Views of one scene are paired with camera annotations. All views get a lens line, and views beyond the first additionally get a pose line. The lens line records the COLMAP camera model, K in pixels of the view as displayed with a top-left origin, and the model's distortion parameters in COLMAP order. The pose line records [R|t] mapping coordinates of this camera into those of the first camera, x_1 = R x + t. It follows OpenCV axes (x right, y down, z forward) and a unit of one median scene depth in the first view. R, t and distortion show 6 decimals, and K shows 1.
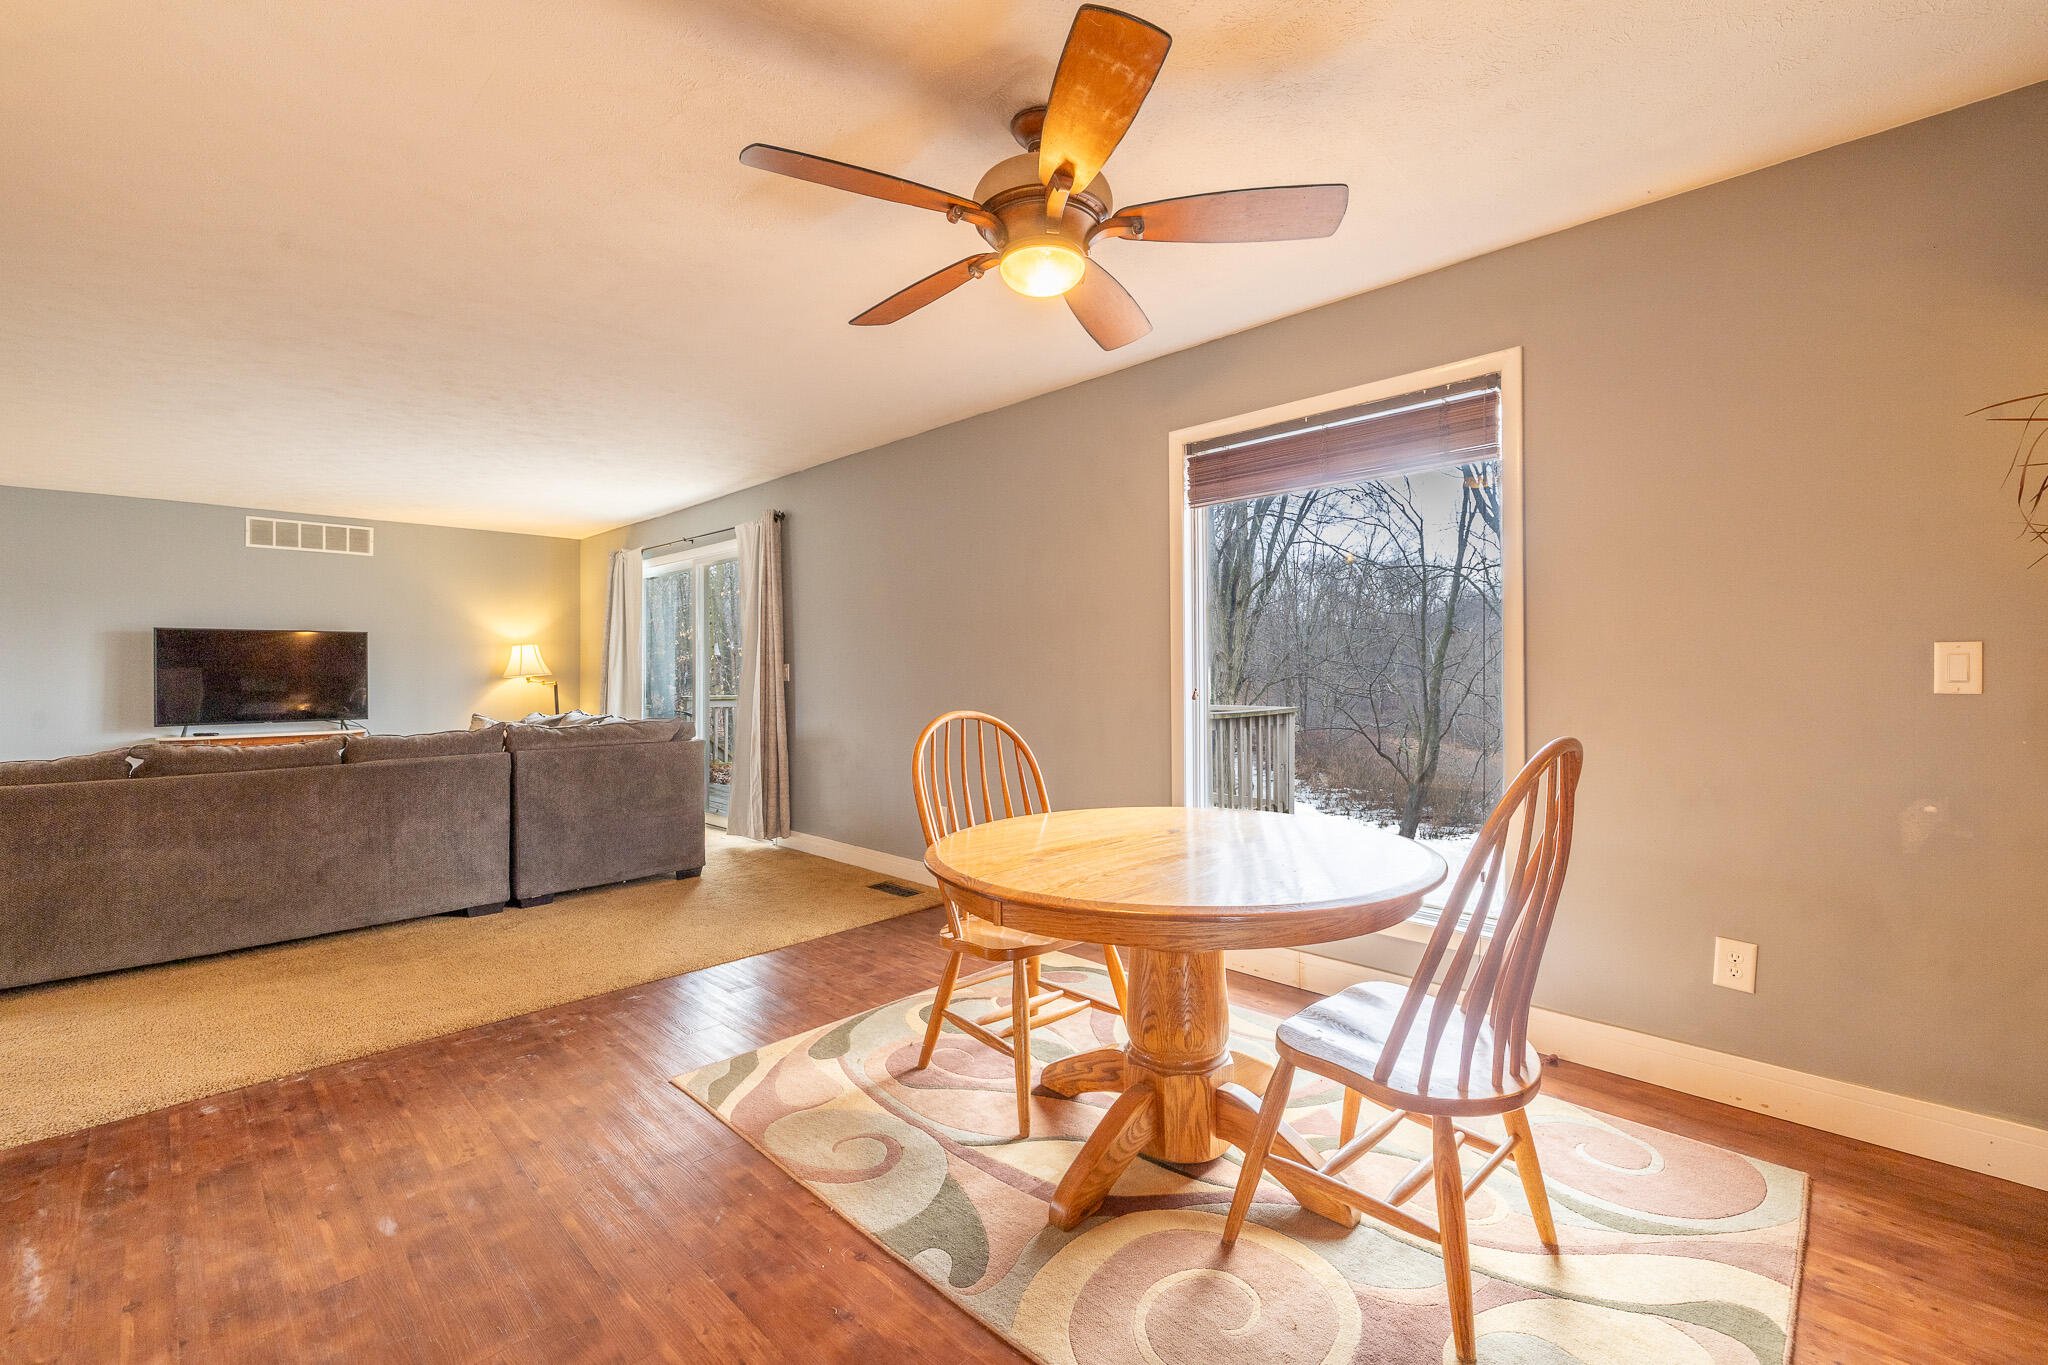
lens RADIAL K [[865.3, 0, 1017.4], [0, 865.3, 678.3], [0, 0, 1]] dist [-0.003527, -0.000408]
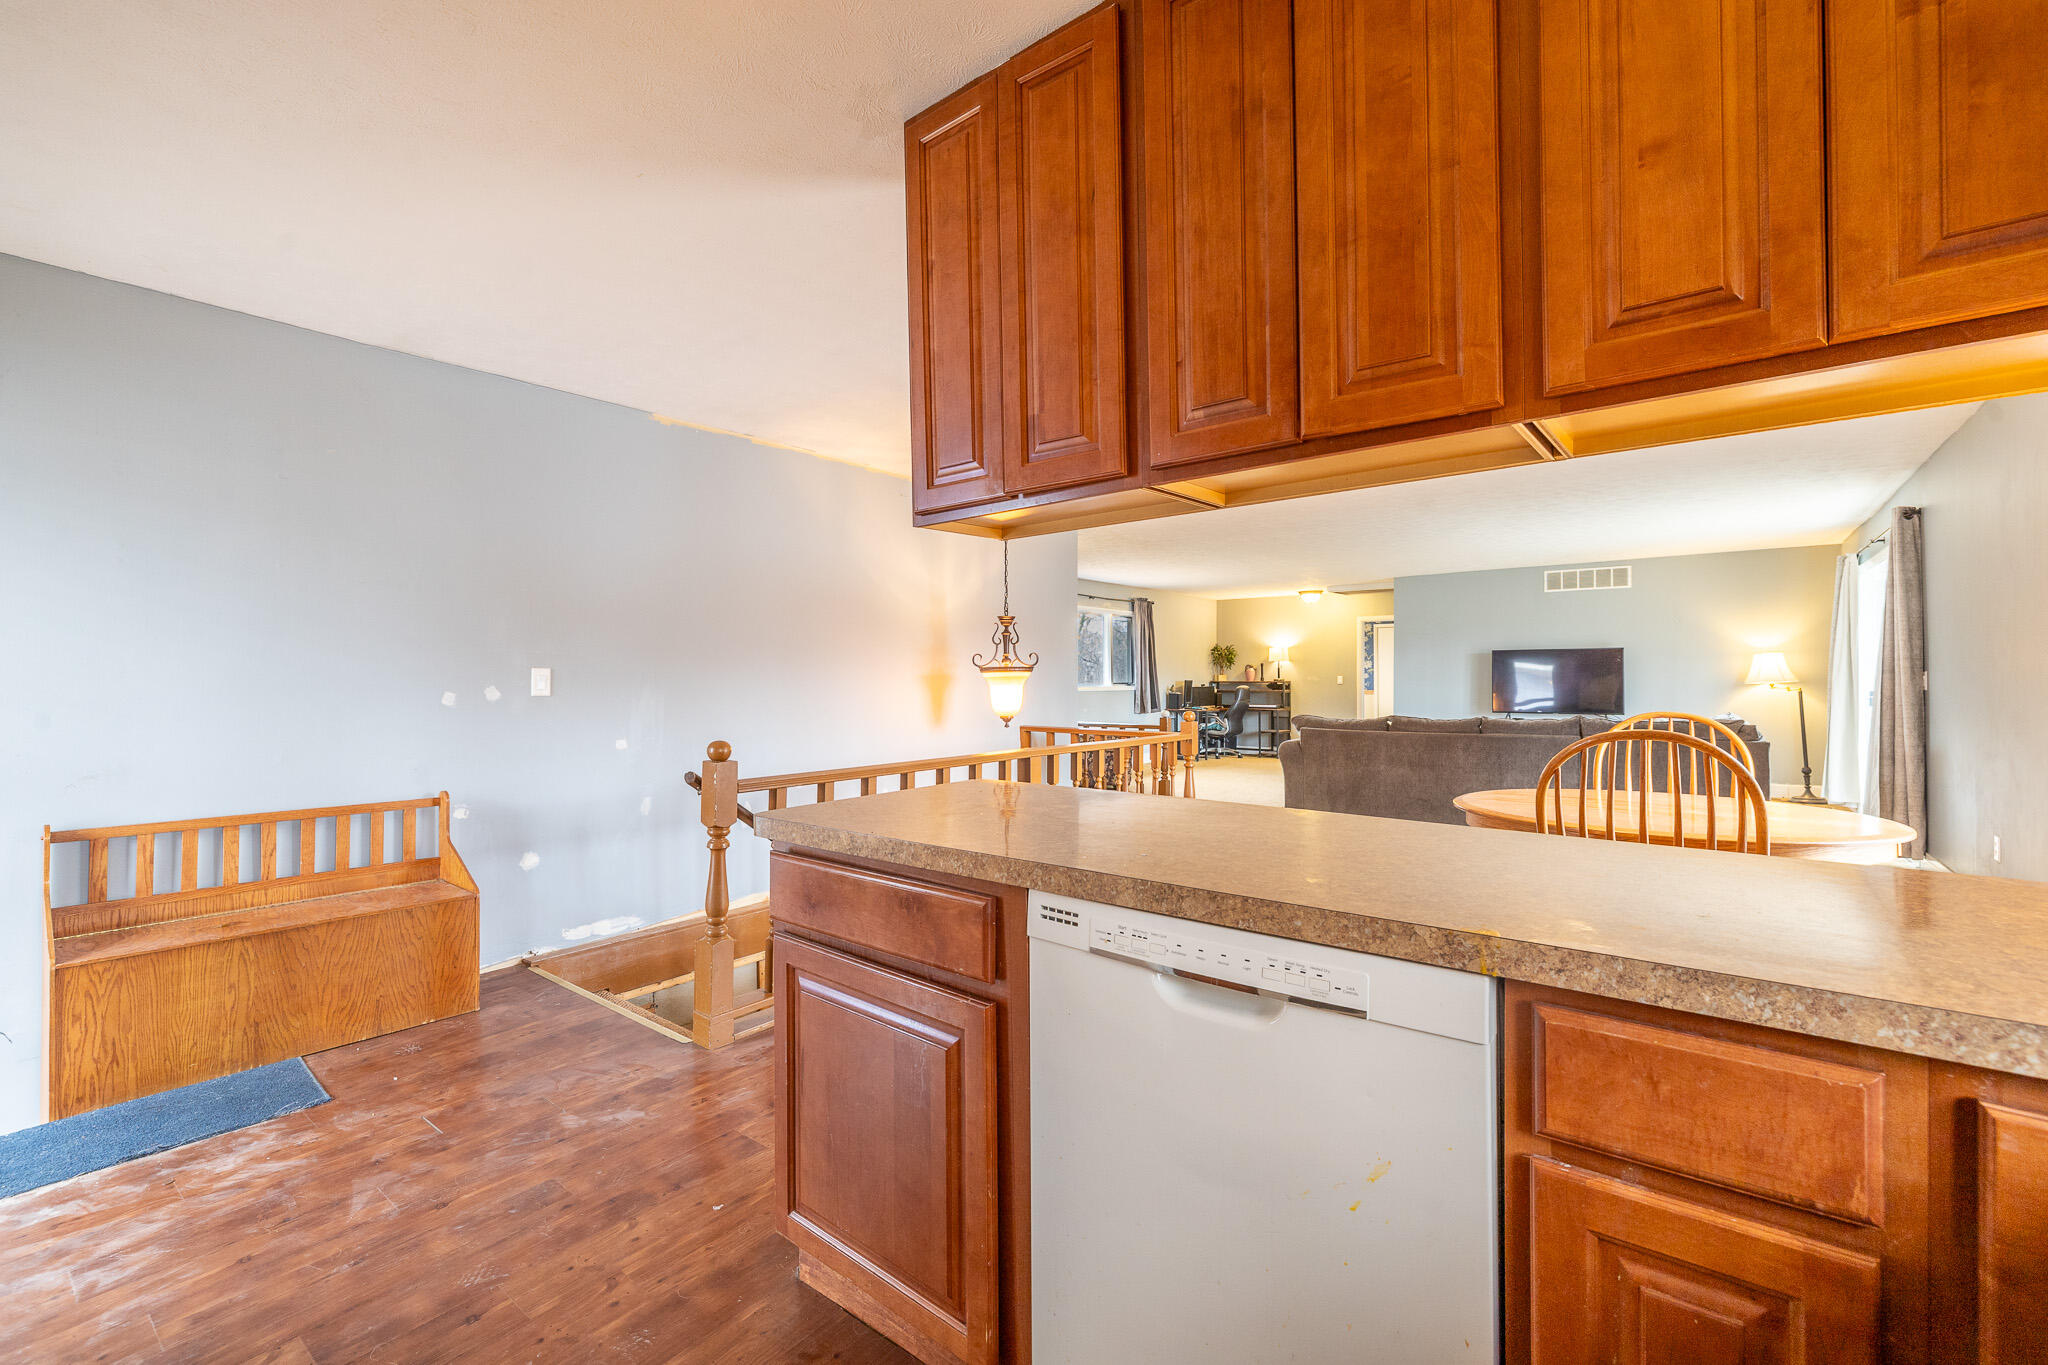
lens RADIAL K [[875.0, 0, 1014.0], [0, 875.0, 672.9], [0, 0, 1]] dist [-0.000896, -0.000203]
pose [[0.112701, -0.003564, -0.993623, 0.740040], [-0.007108, 0.999965, -0.004393, -0.005480], [0.993604, 0.007558, 0.112672, -0.088793]]
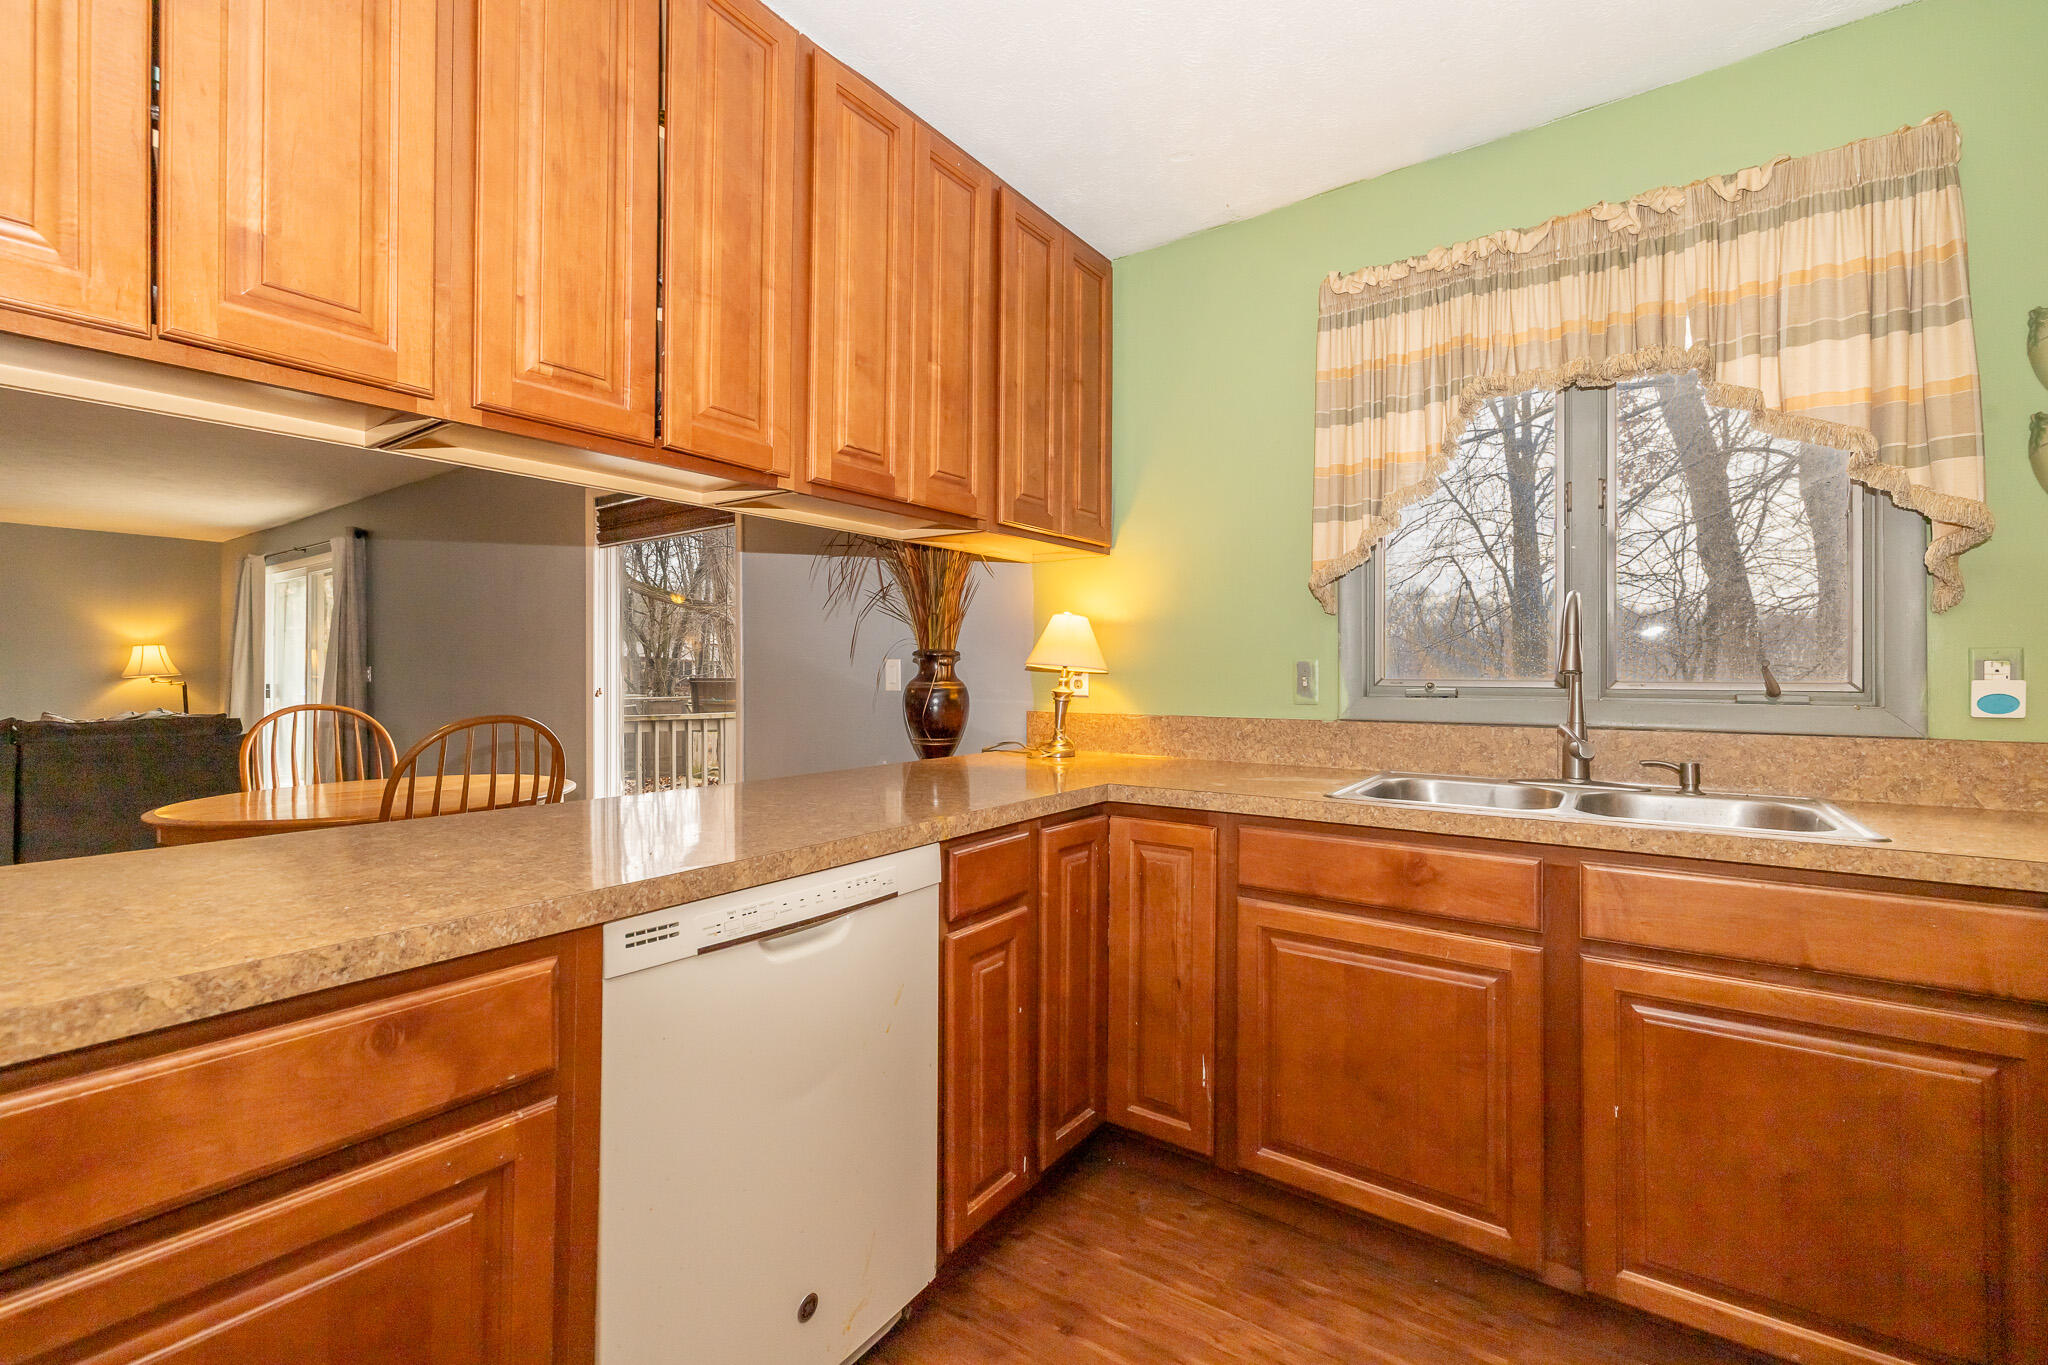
lens RADIAL K [[867.8, 0, 1009.2], [0, 867.8, 667.4], [0, 0, 1]] dist [-0.000303, 0.000429]
pose [[0.987995, 0.005223, 0.154396, 0.511400], [-0.003054, 0.999893, -0.014278, -0.000952], [-0.154454, 0.013635, 0.987906, -0.313198]]
